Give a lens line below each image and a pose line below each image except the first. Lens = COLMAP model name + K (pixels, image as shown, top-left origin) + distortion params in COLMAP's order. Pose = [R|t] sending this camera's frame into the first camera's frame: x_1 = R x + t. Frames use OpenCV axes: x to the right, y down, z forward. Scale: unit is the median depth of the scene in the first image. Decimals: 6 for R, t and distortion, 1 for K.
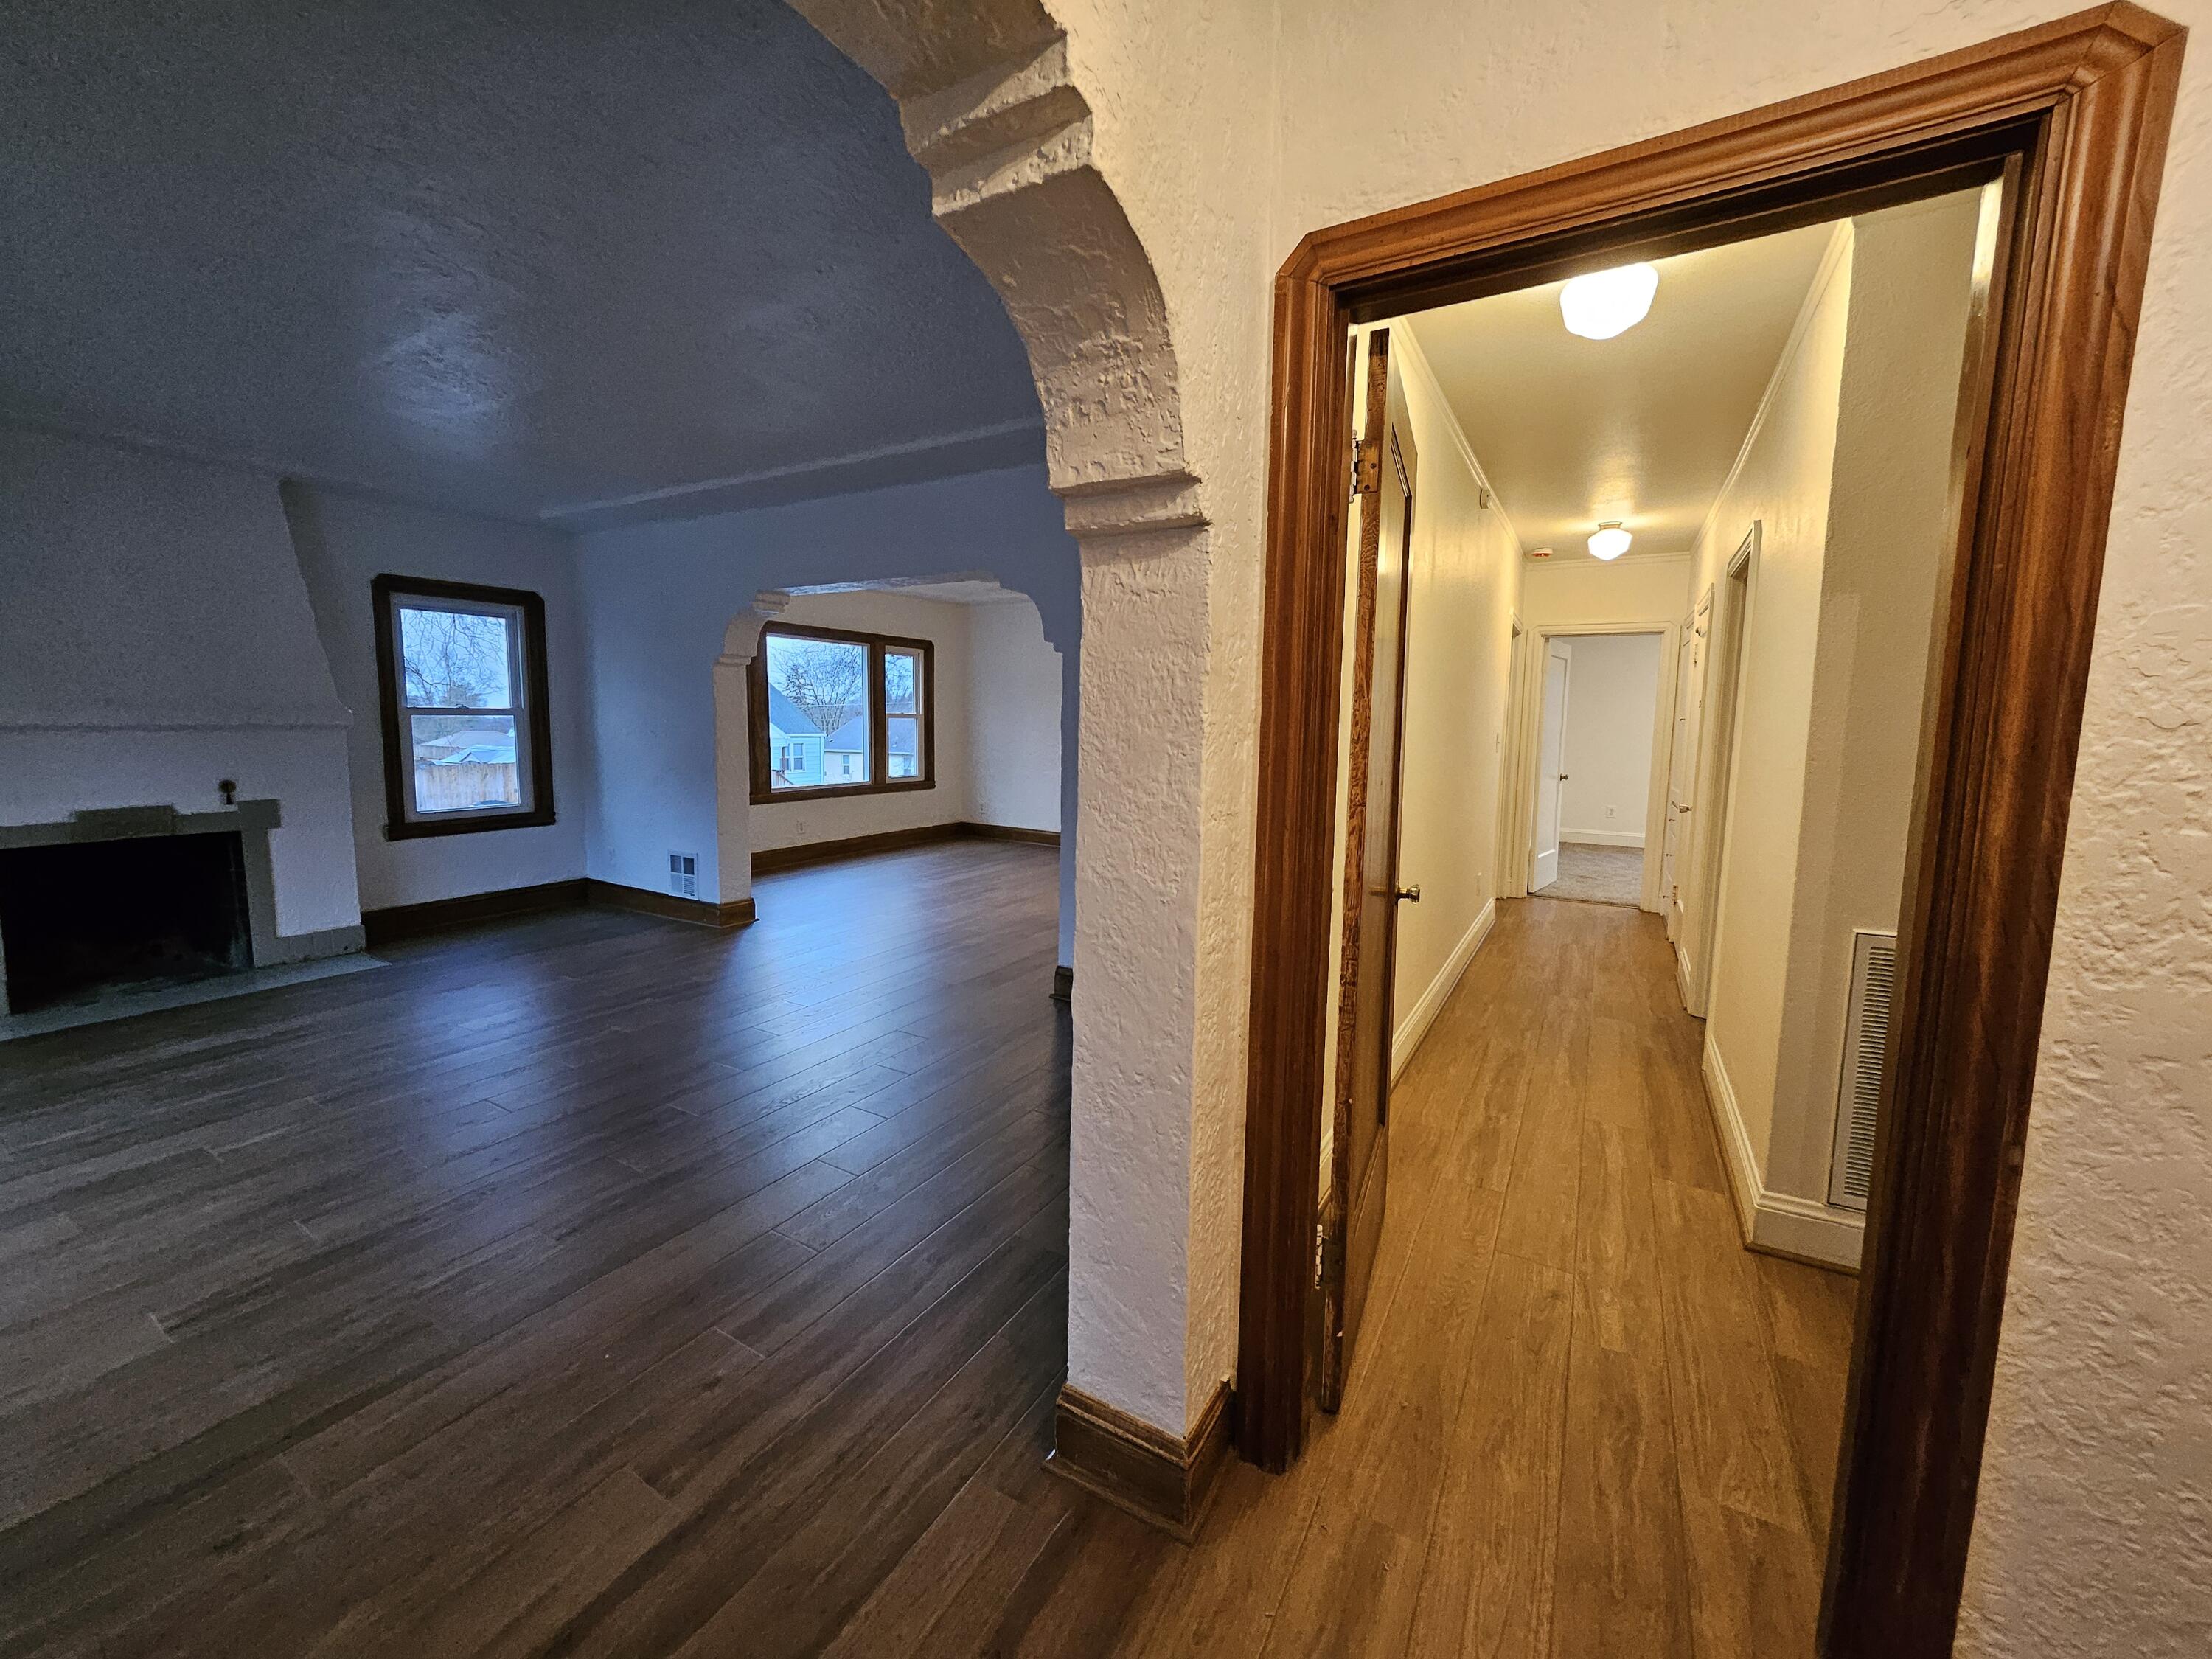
lens RADIAL K [[867.6, 0, 1096.5], [0, 867.6, 807.5], [0, 0, 1]] dist [0.006363, -0.002852]
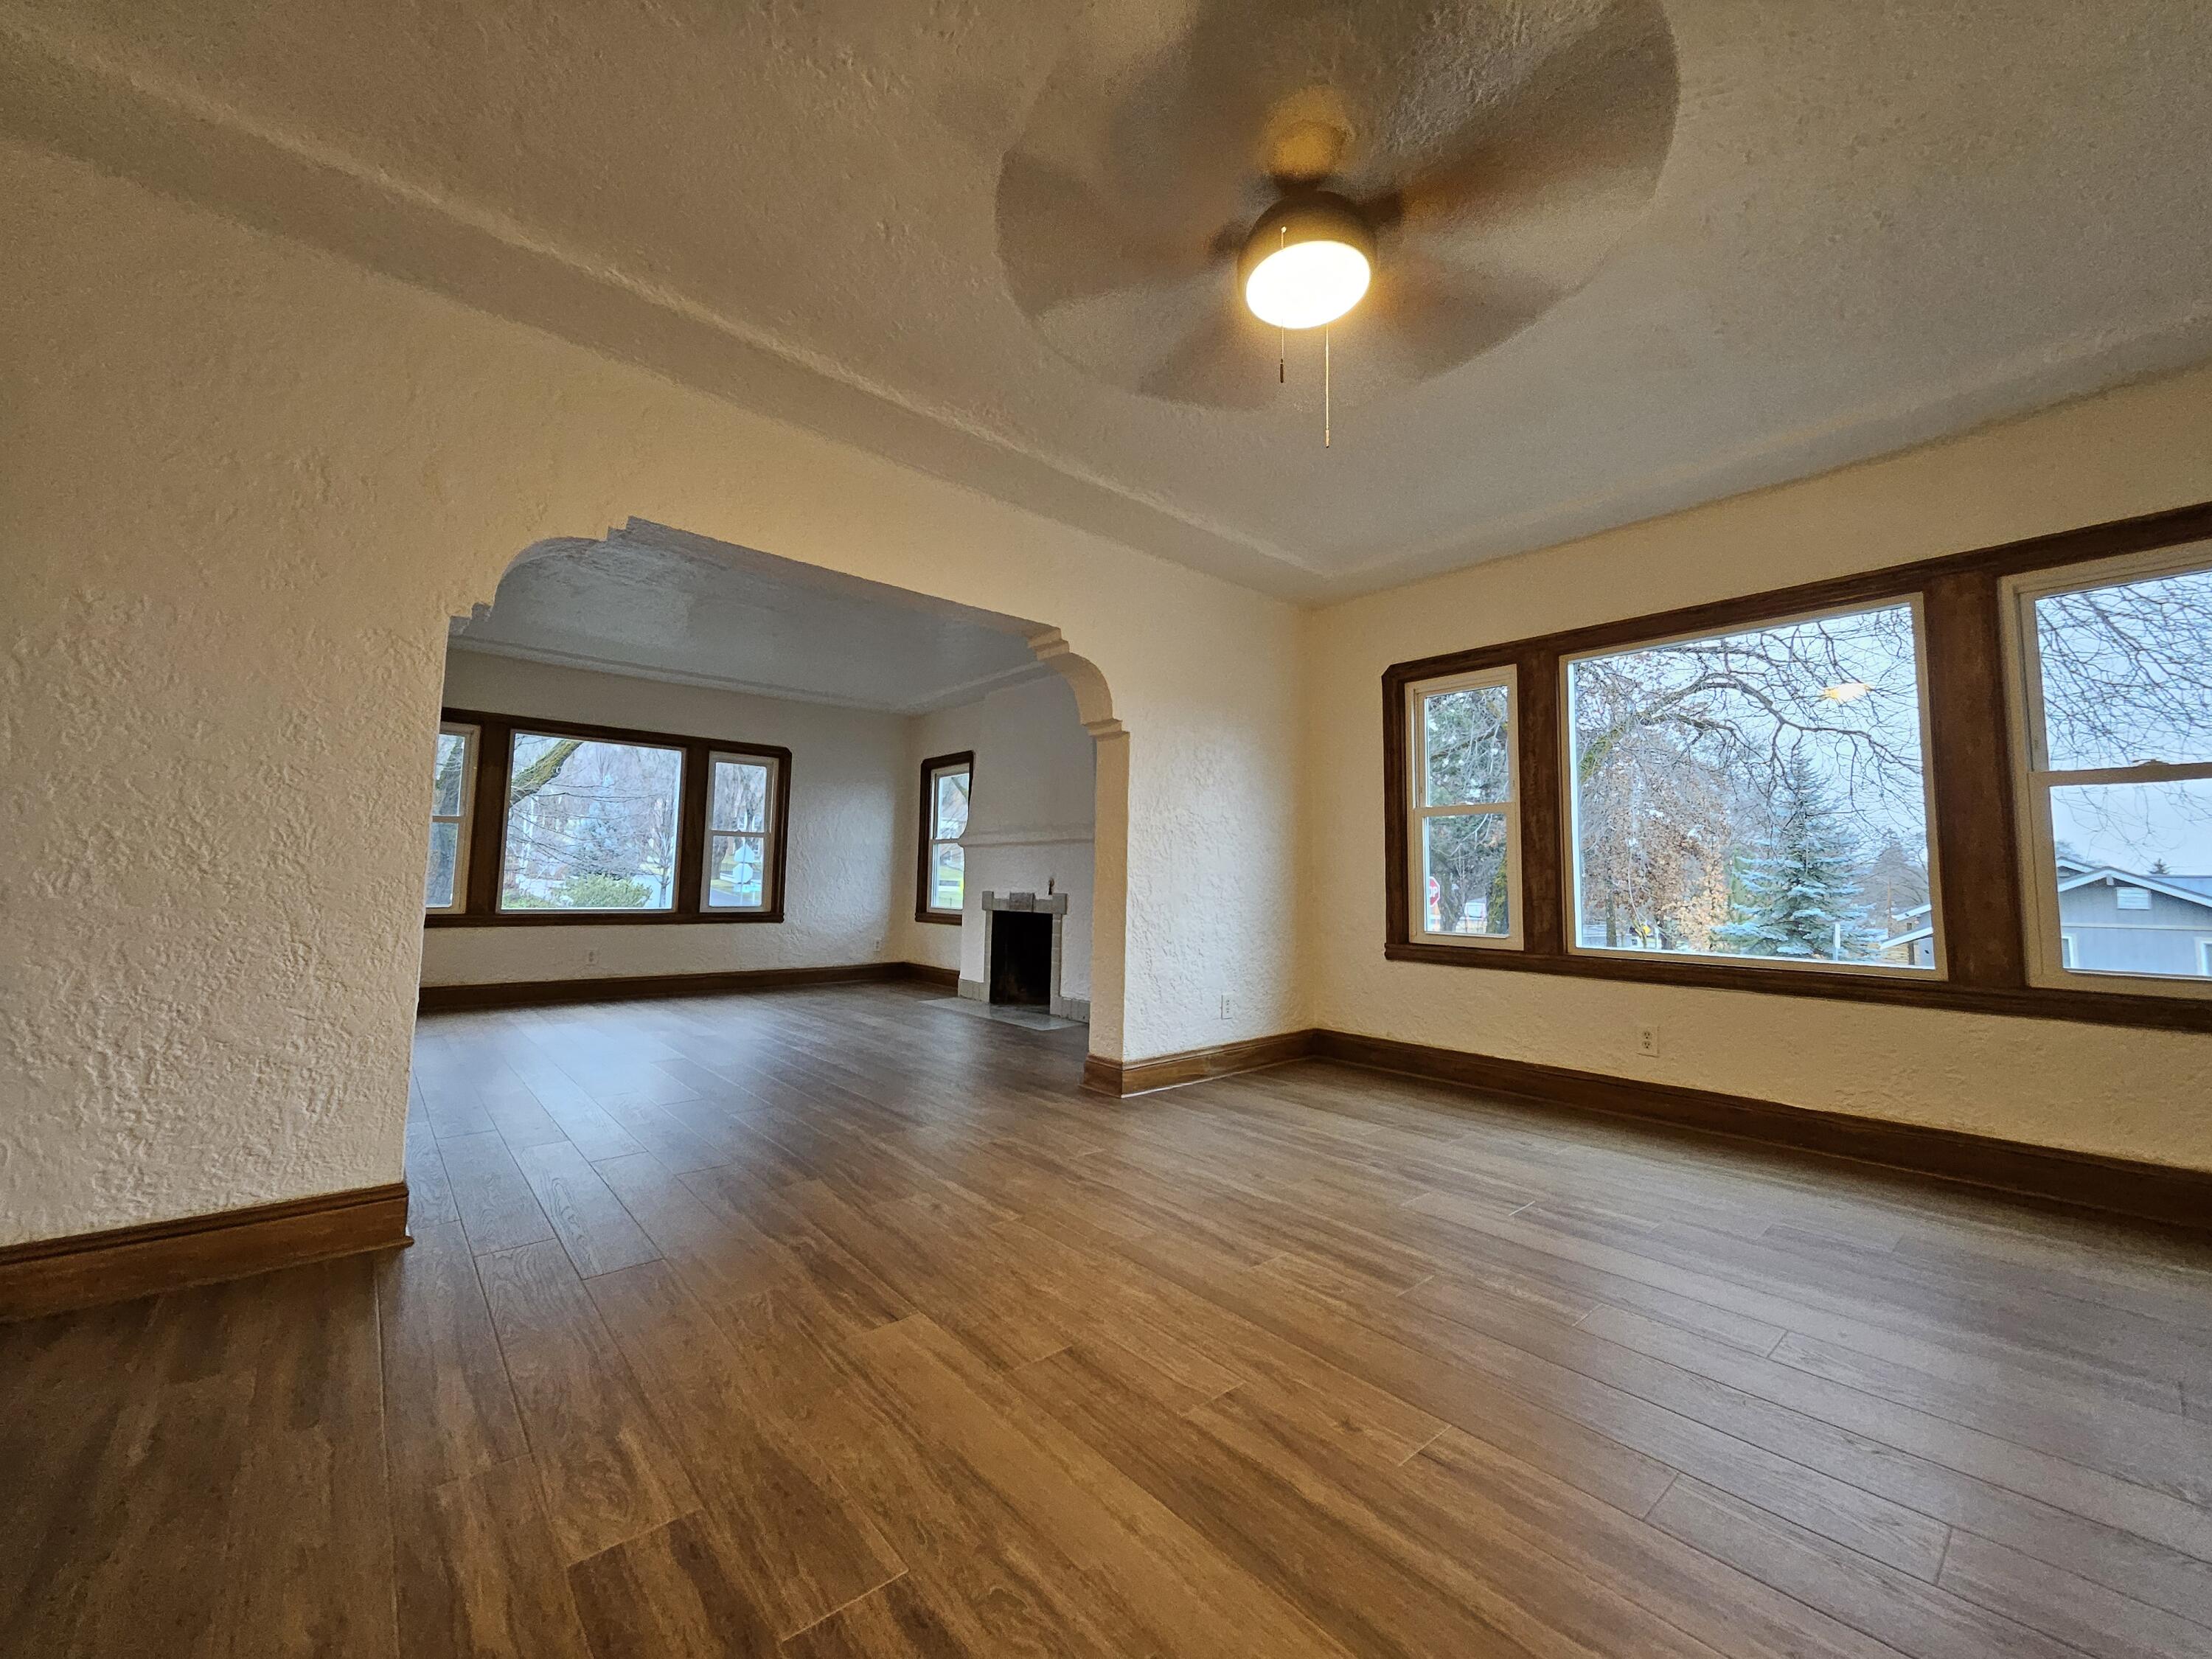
lens RADIAL K [[867.6, 0, 1090.0], [0, 867.6, 810.8], [0, 0, 1]] dist [0.006363, -0.002852]
pose [[-0.324646, -0.090771, -0.941470, 0.459852], [-0.114970, 0.991790, -0.055977, -0.088049], [0.938822, 0.090068, -0.332417, 1.919877]]
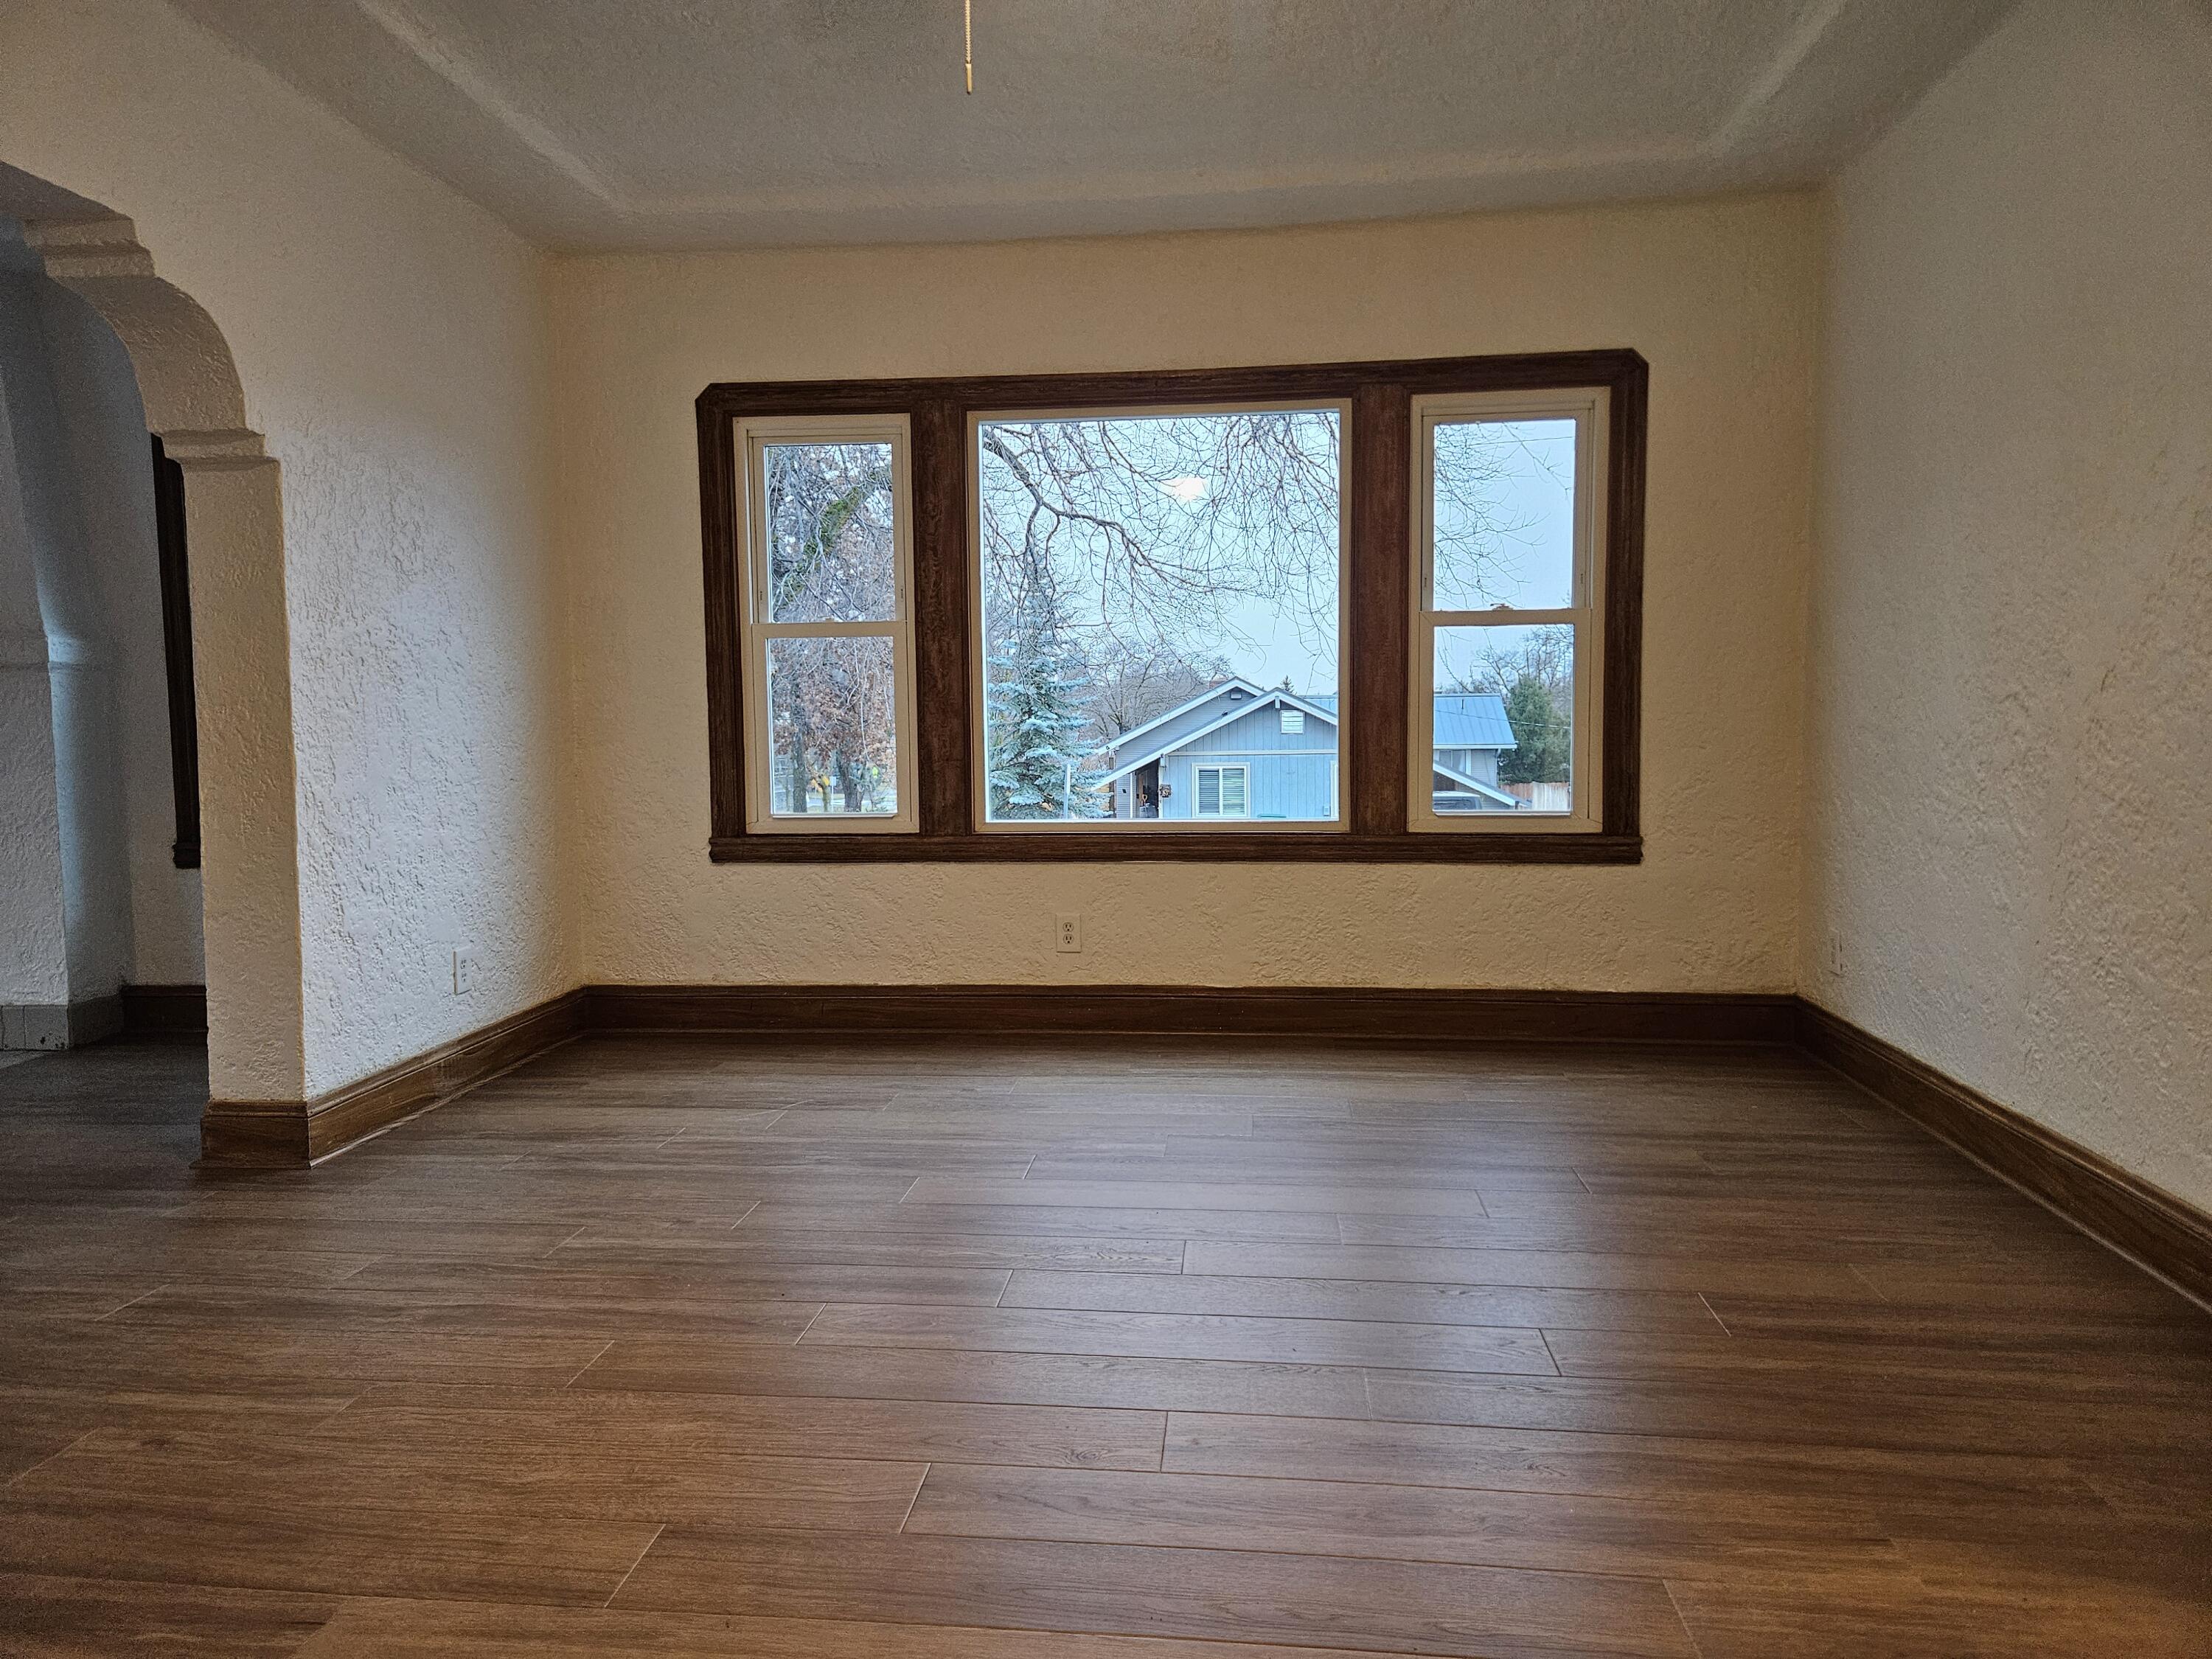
lens RADIAL K [[1481.5, 0, 1090.7], [0, 1481.5, 820.8], [0, 0, 1]] dist [0.092051, -0.075023]
pose [[0.415528, 0.047428, -0.908343, 0.510418], [-0.076568, 0.996919, 0.017027, -0.082806], [0.906352, 0.062475, 0.417879, 1.656638]]
